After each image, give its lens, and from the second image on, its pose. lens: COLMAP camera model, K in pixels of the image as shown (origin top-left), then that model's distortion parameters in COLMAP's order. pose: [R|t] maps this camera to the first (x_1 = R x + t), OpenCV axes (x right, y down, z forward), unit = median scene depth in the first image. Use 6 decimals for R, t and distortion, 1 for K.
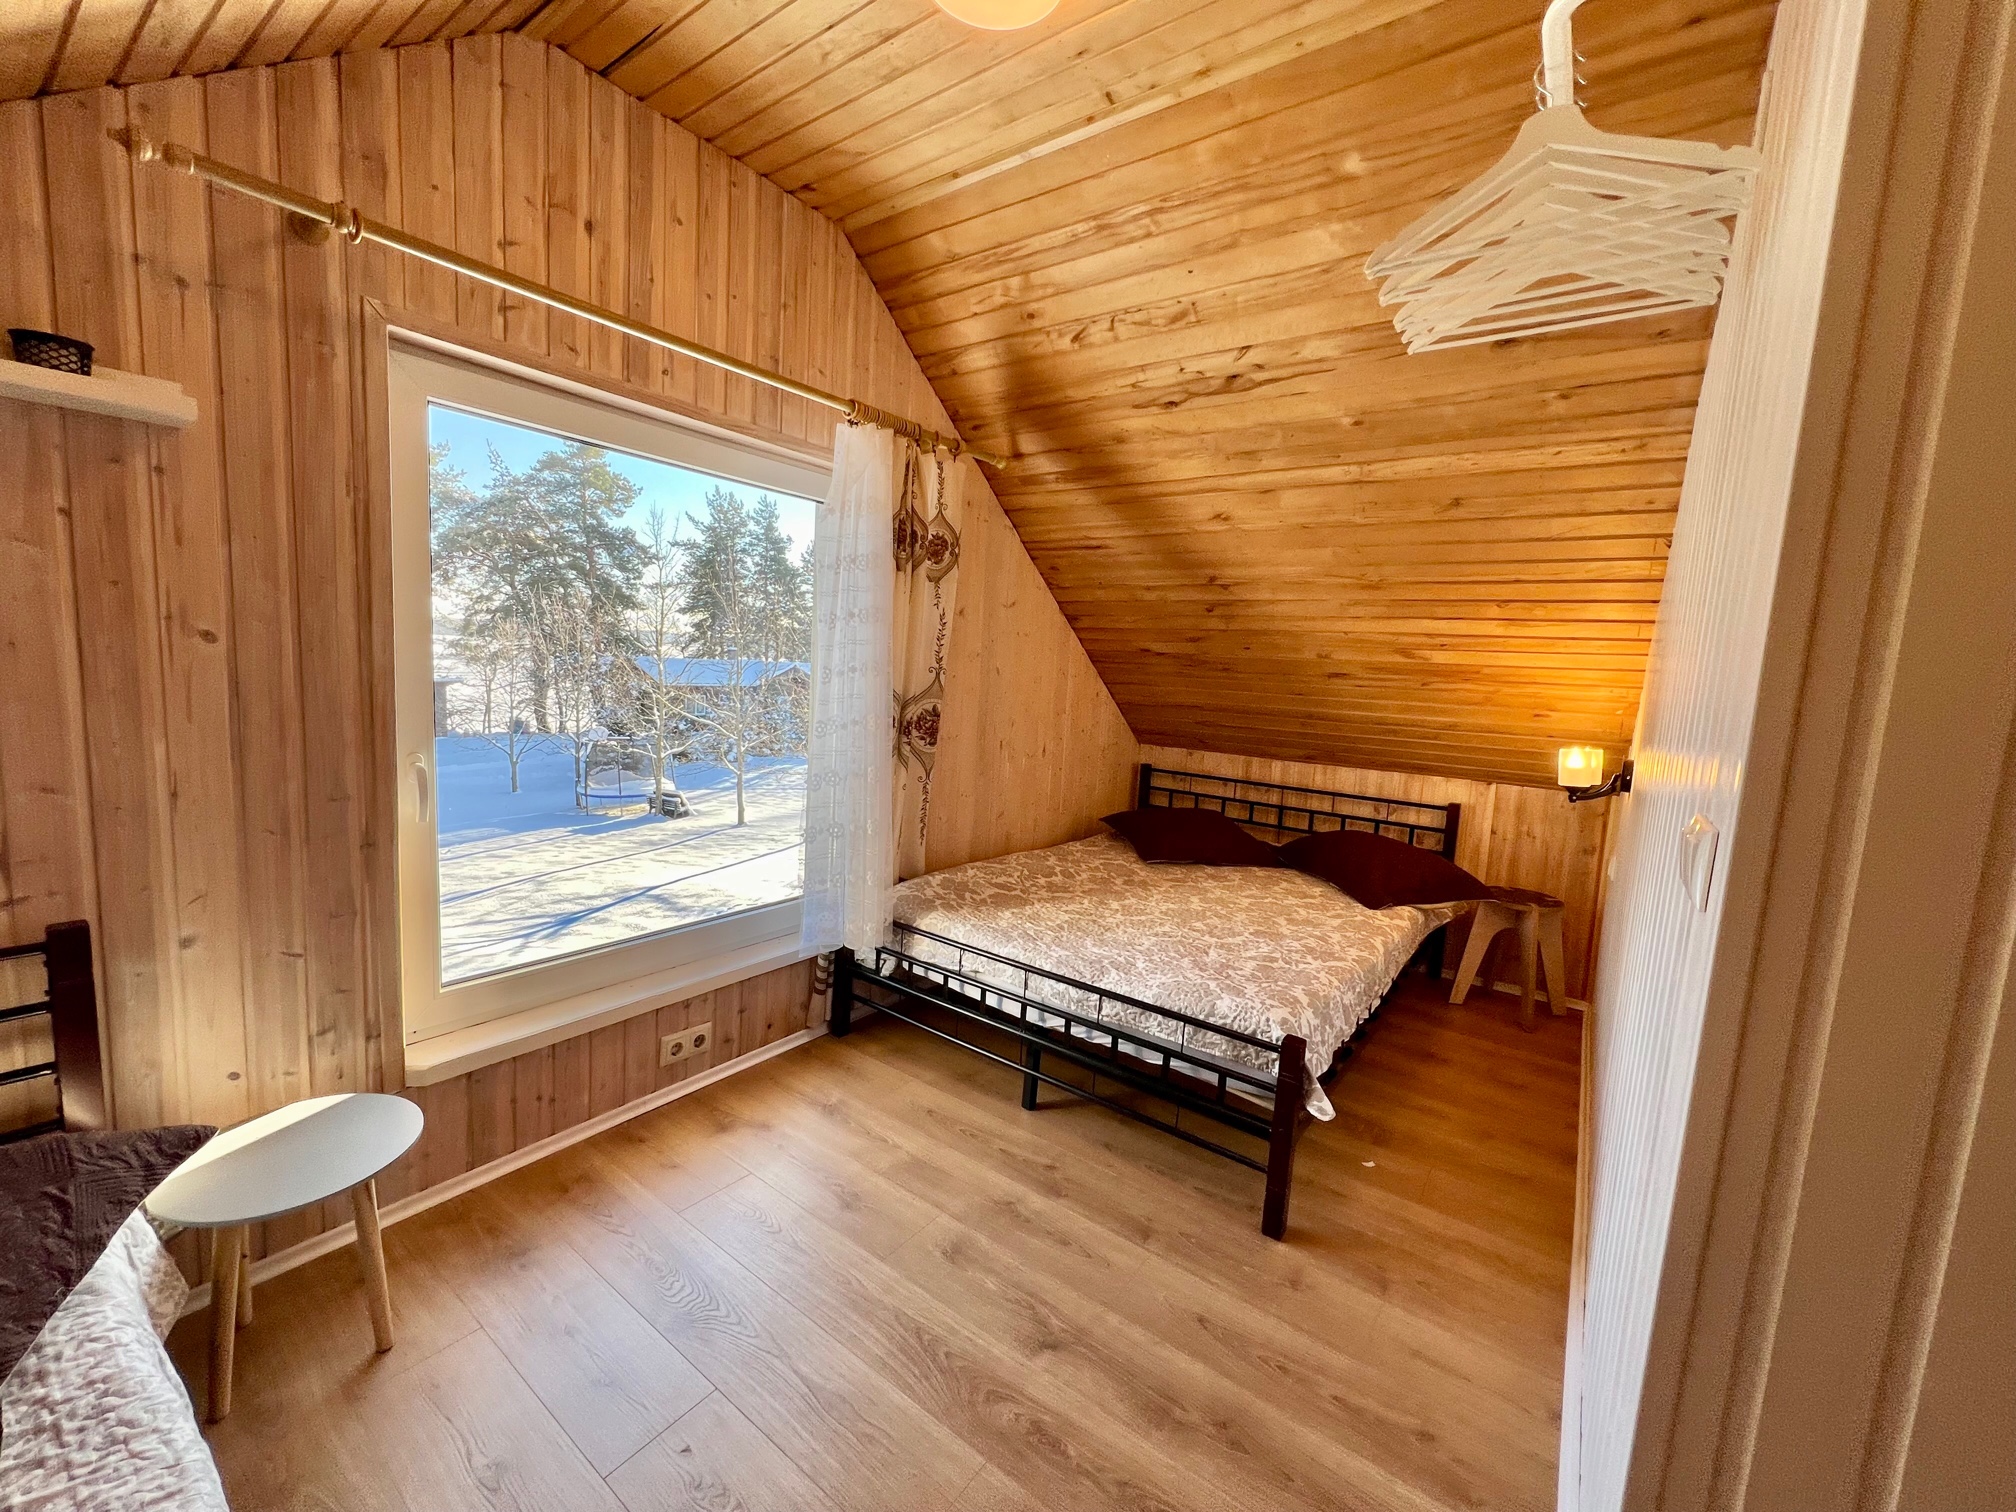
lens RADIAL K [[807.0, 0, 1005.7], [0, 807.0, 754.5], [0, 0, 1]] dist [-0.001737, 0.000079]
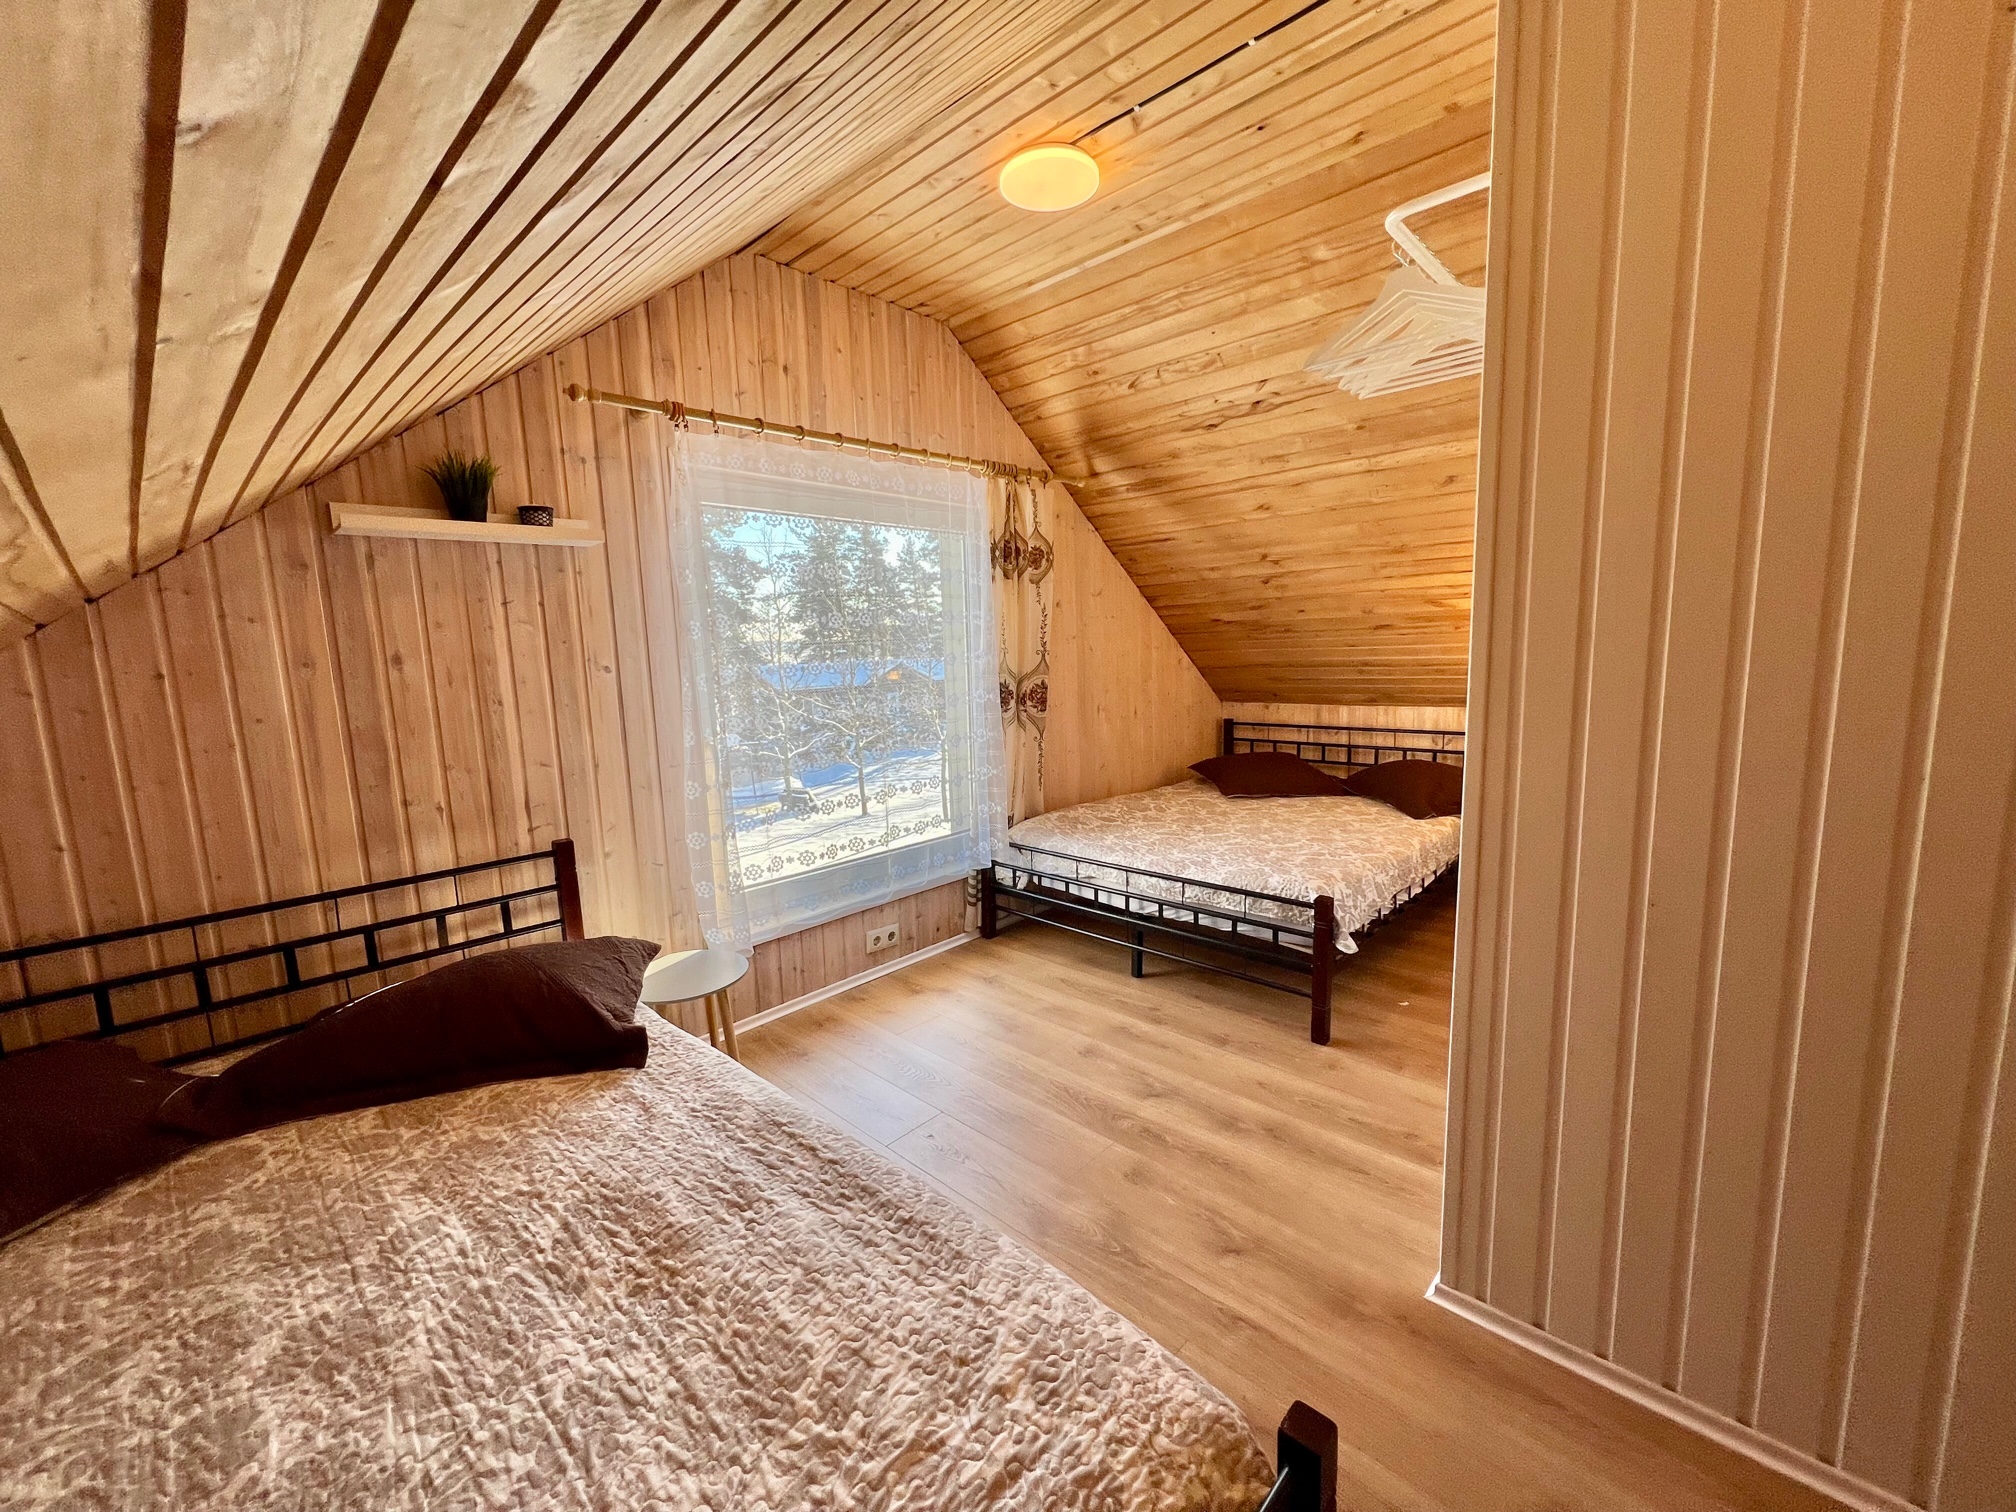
lens RADIAL K [[807.0, 0, 1005.7], [0, 807.0, 754.5], [0, 0, 1]] dist [-0.001737, 0.000079]
pose [[0.988699, -0.071646, -0.131685, 0.016011], [0.074397, 0.997099, 0.016082, 0.037356], [0.130151, -0.025697, 0.991161, -0.326347]]
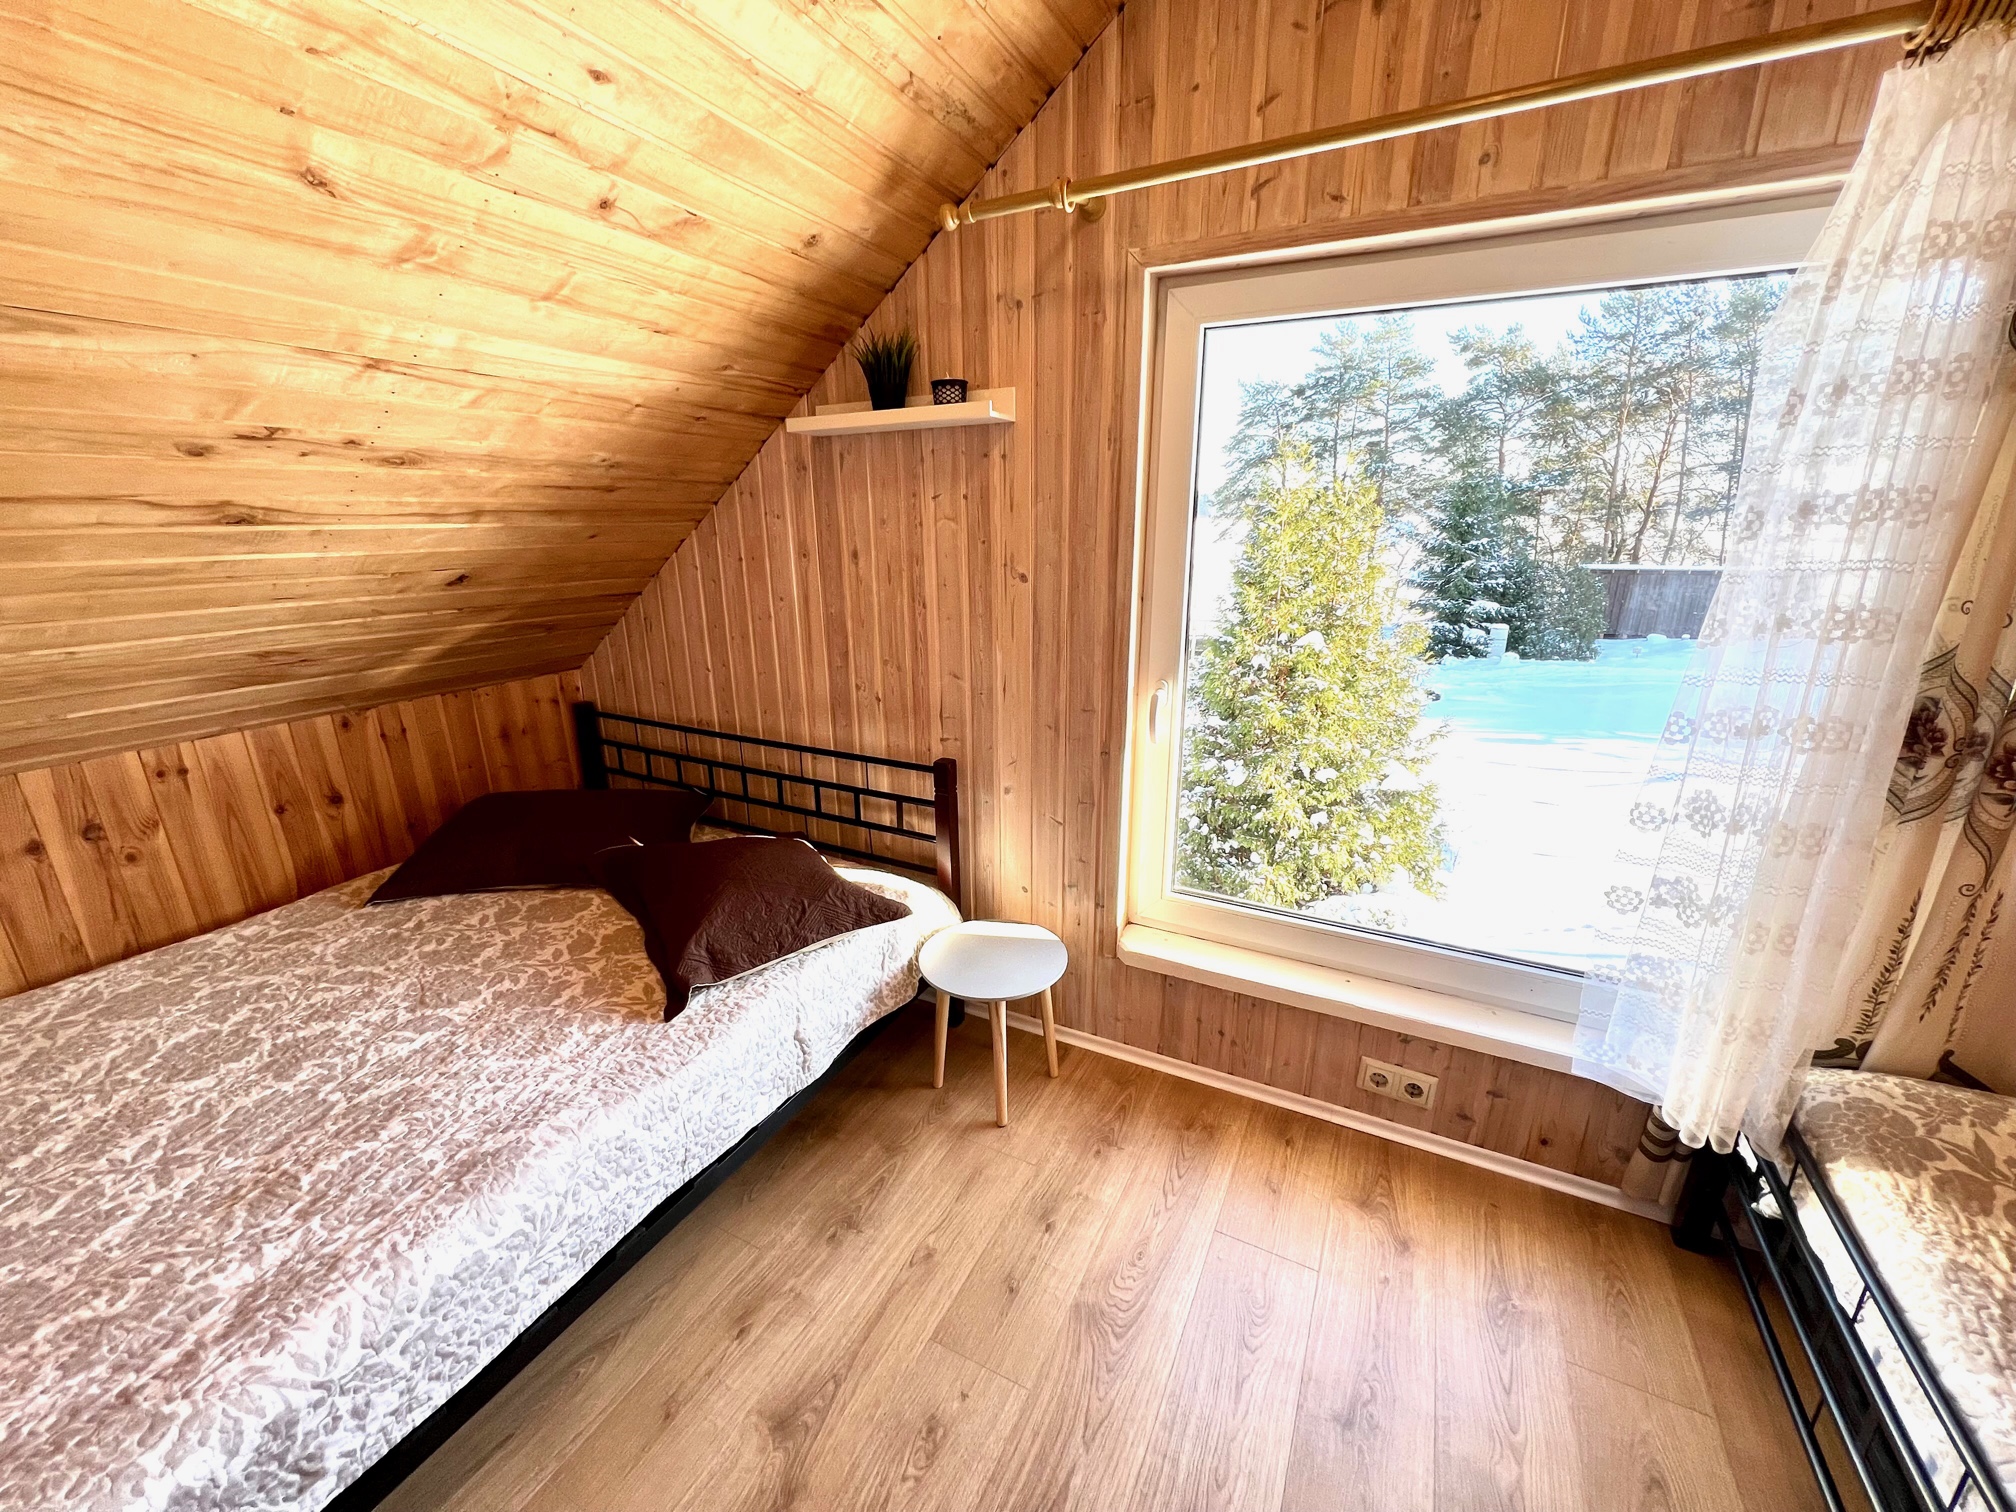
lens RADIAL K [[807.0, 0, 1005.7], [0, 807.0, 754.5], [0, 0, 1]] dist [-0.001737, 0.000079]
pose [[0.158869, 0.228979, -0.960380, 0.227014], [-0.094938, 0.971769, 0.215990, -0.089083], [0.982724, 0.056862, 0.176123, 0.449674]]
